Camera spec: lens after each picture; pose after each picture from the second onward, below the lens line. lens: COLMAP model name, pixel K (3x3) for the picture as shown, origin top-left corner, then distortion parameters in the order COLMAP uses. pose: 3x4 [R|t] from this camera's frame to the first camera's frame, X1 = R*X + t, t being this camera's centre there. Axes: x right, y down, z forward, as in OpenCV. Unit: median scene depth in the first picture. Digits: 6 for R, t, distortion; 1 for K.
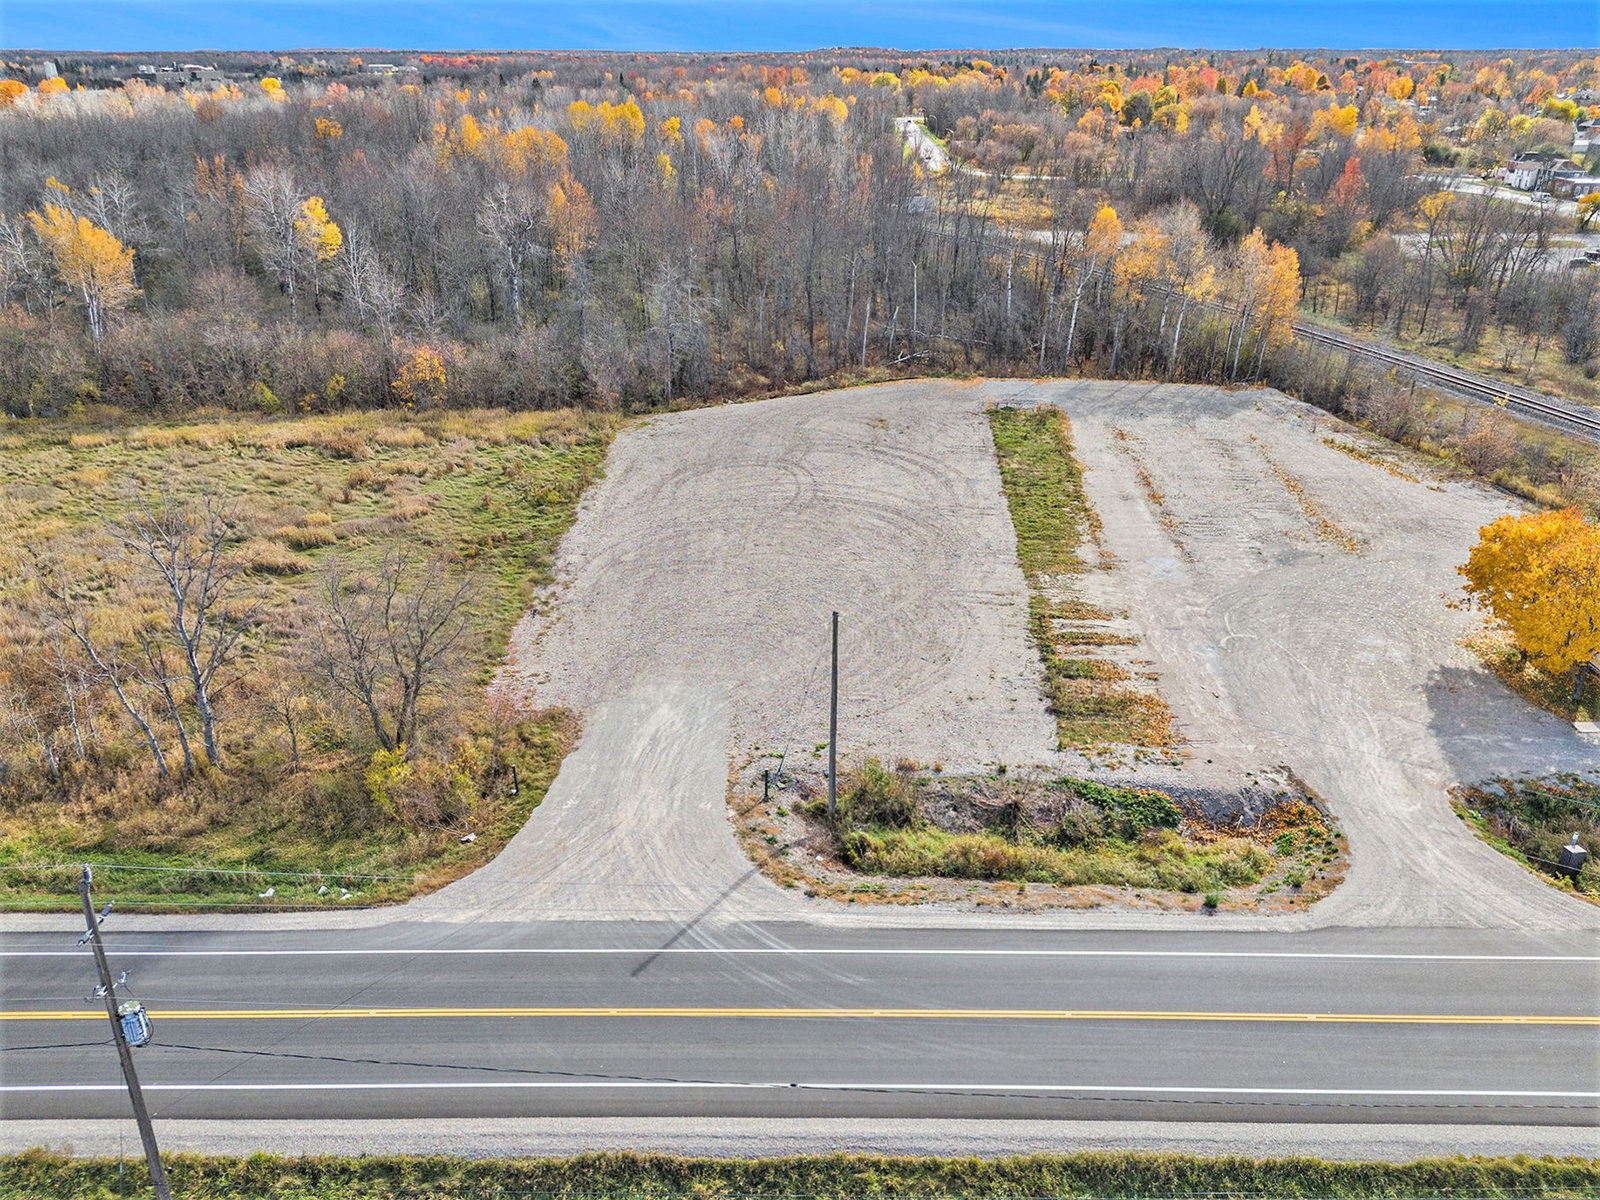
lens RADIAL K [[1157.1, 0, 800.0], [0, 1157.1, 600.0], [0, 0, 1]] dist [0.067329, -0.078022]
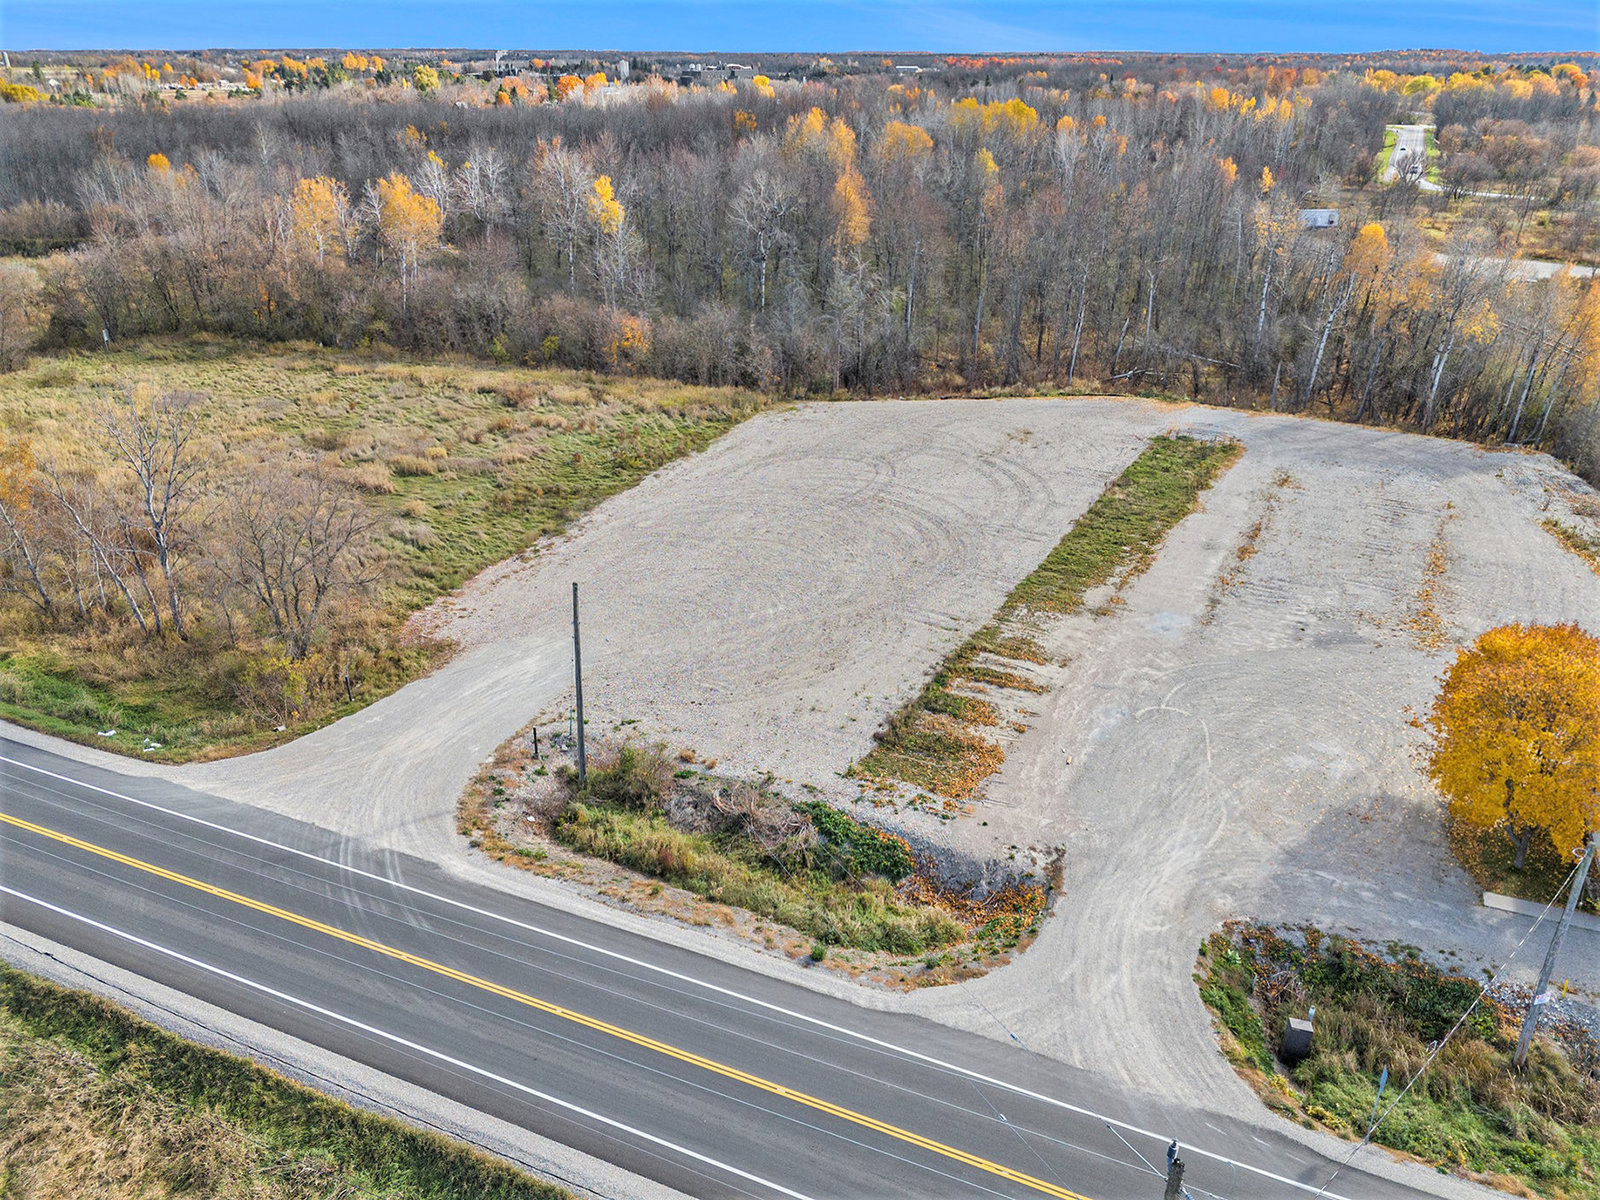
lens RADIAL K [[1161.2, 0, 803.3], [0, 1161.2, 601.3], [0, 0, 1]] dist [0.078369, -0.079775]
pose [[0.918347, 0.170560, -0.357138, 0.417484], [-0.171506, 0.984748, 0.029278, -0.026642], [0.356684, 0.034364, 0.933593, 0.087016]]
